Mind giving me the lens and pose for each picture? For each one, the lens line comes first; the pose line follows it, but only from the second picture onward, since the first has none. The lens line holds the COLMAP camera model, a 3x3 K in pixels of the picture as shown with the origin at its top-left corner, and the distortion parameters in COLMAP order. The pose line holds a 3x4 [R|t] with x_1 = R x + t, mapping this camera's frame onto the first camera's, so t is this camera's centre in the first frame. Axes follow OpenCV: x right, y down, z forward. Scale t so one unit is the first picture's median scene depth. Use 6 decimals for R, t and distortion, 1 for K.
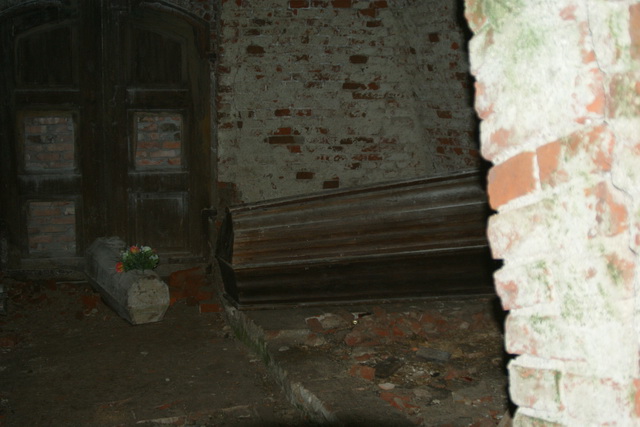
lens RADIAL K [[817.4, 0, 341.0], [0, 817.4, 209.2], [0, 0, 1]] dist [-0.115880, 0.000000]
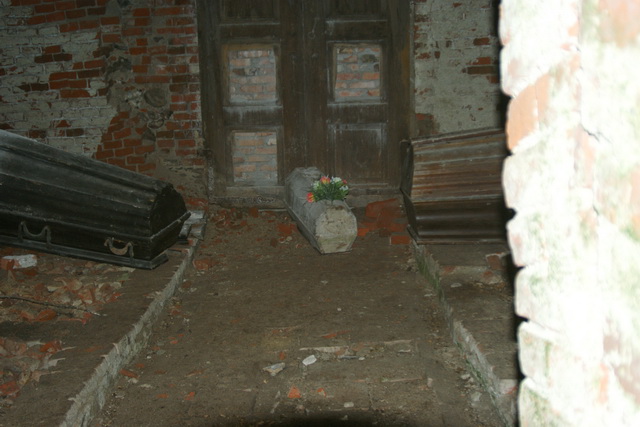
lens RADIAL K [[817.4, 0, 322.5], [0, 817.4, 210.9], [0, 0, 1]] dist [-0.115880, 0.000000]
pose [[0.953839, 0.033823, -0.298406, 0.044385], [-0.007766, 0.996083, 0.088078, -0.001916], [0.300217, -0.081694, 0.950366, 0.018145]]
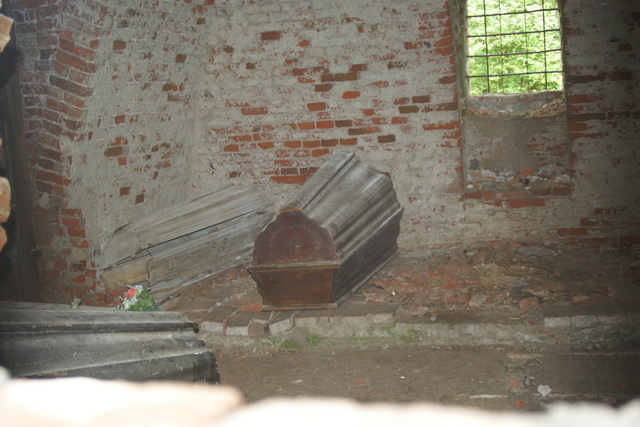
lens RADIAL K [[817.4, 0, 321.6], [0, 817.4, 214.5], [0, 0, 1]] dist [-0.115880, 0.000000]
pose [[0.544769, -0.145387, 0.825887, -0.729984], [0.173825, 0.983044, 0.058394, -0.033959], [-0.820373, 0.111749, 0.560803, 0.376190]]
